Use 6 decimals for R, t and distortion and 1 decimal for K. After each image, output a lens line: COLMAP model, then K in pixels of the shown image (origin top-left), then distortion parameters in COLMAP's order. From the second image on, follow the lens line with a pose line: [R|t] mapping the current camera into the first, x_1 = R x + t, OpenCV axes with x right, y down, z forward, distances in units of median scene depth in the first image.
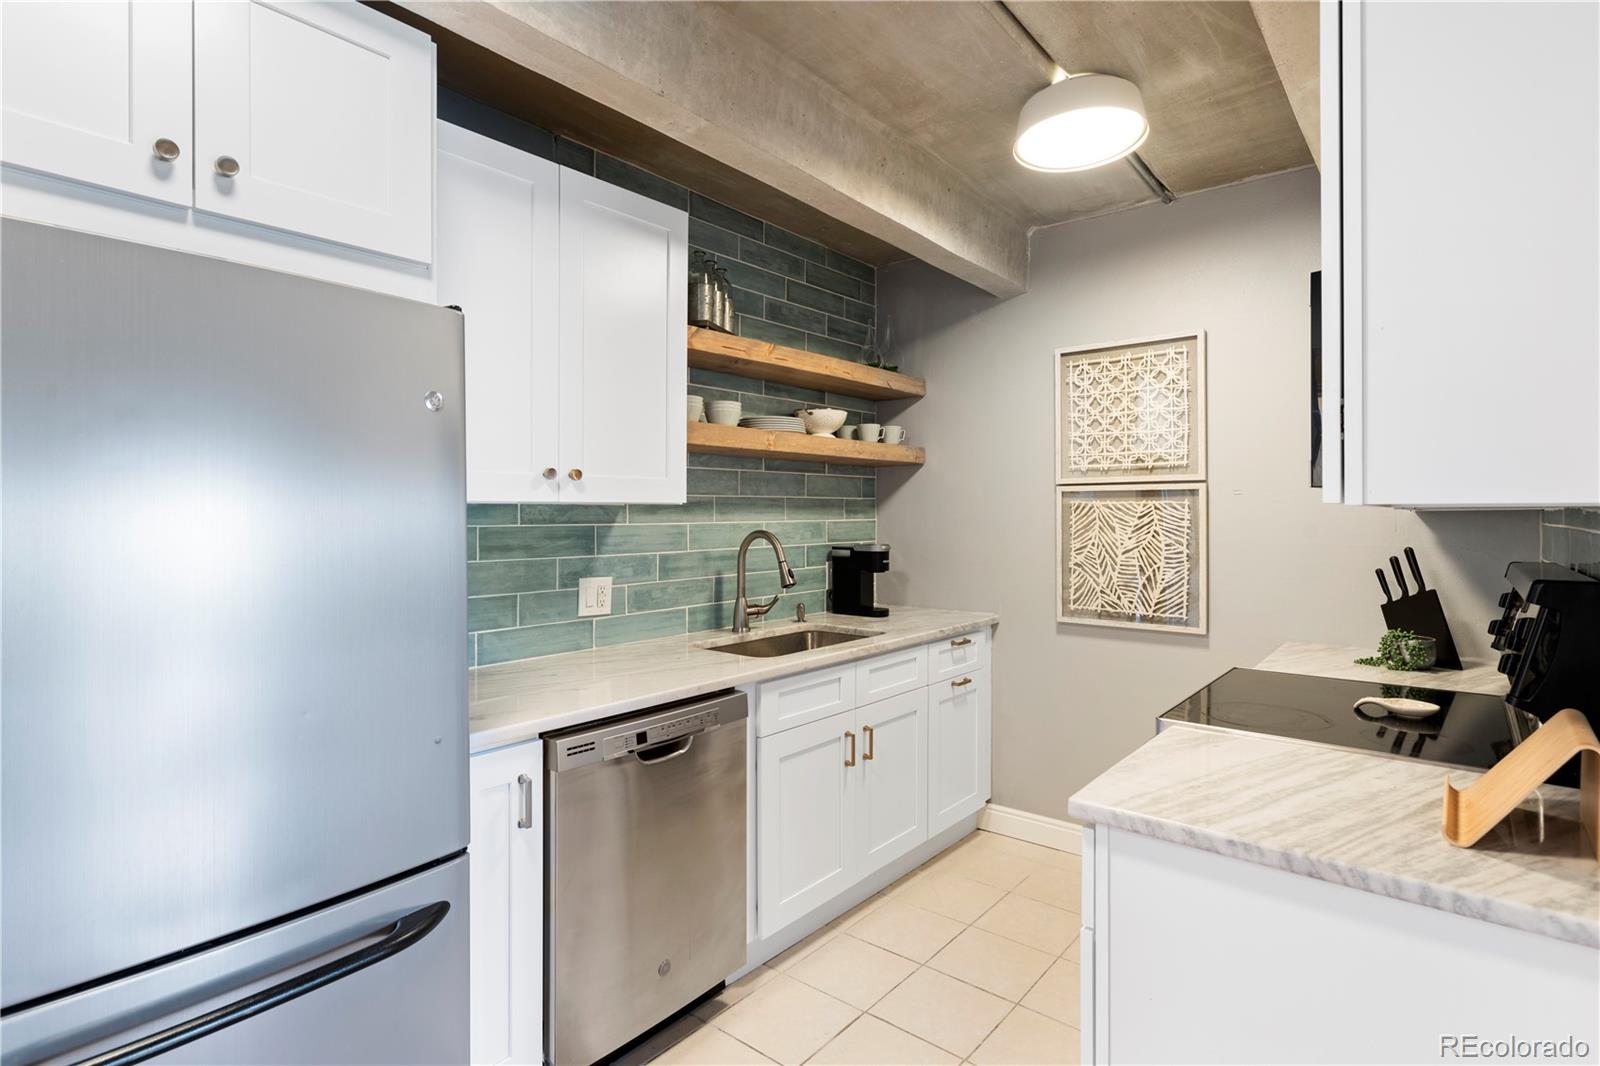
lens RADIAL K [[789.9, 0, 802.3], [0, 789.9, 527.6], [0, 0, 1]] dist [-0.001077, 0.000428]
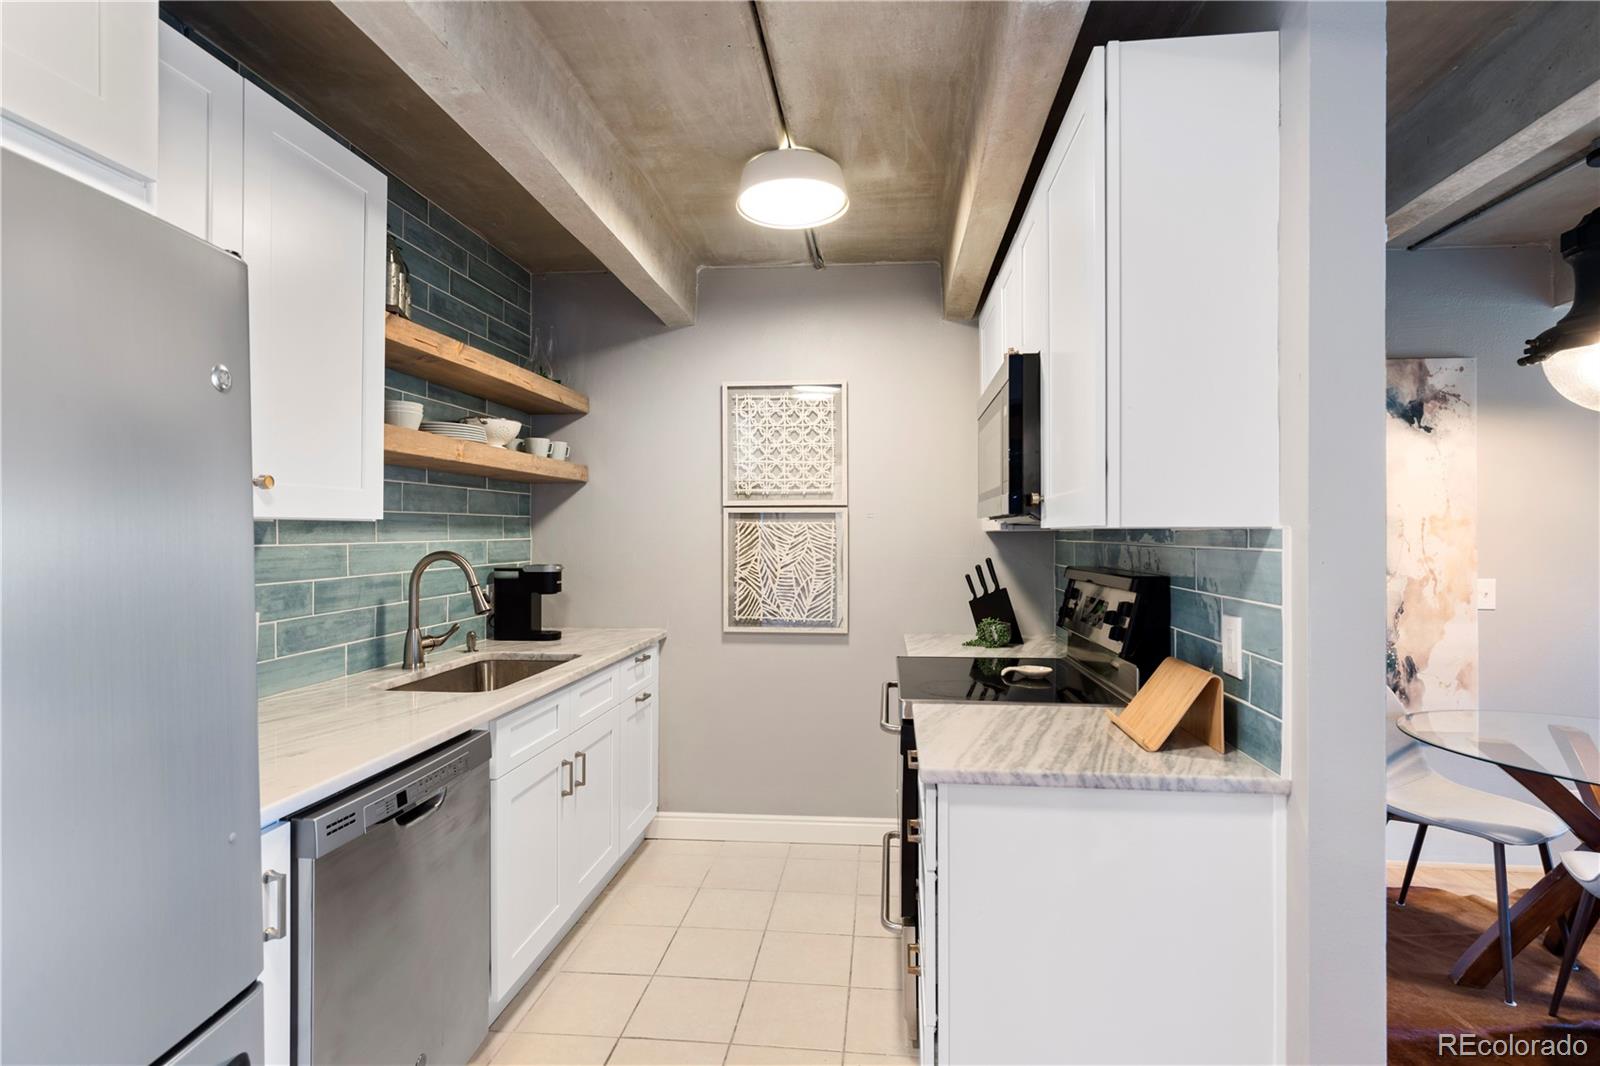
lens RADIAL K [[782.6, 0, 806.5], [0, 782.6, 549.0], [0, 0, 1]] dist [-0.001284, 0.000357]
pose [[0.827298, -0.009923, 0.561676, -0.207821], [0.008129, 0.999951, 0.005692, -0.000607], [-0.561705, -0.000143, 0.827338, 0.045319]]
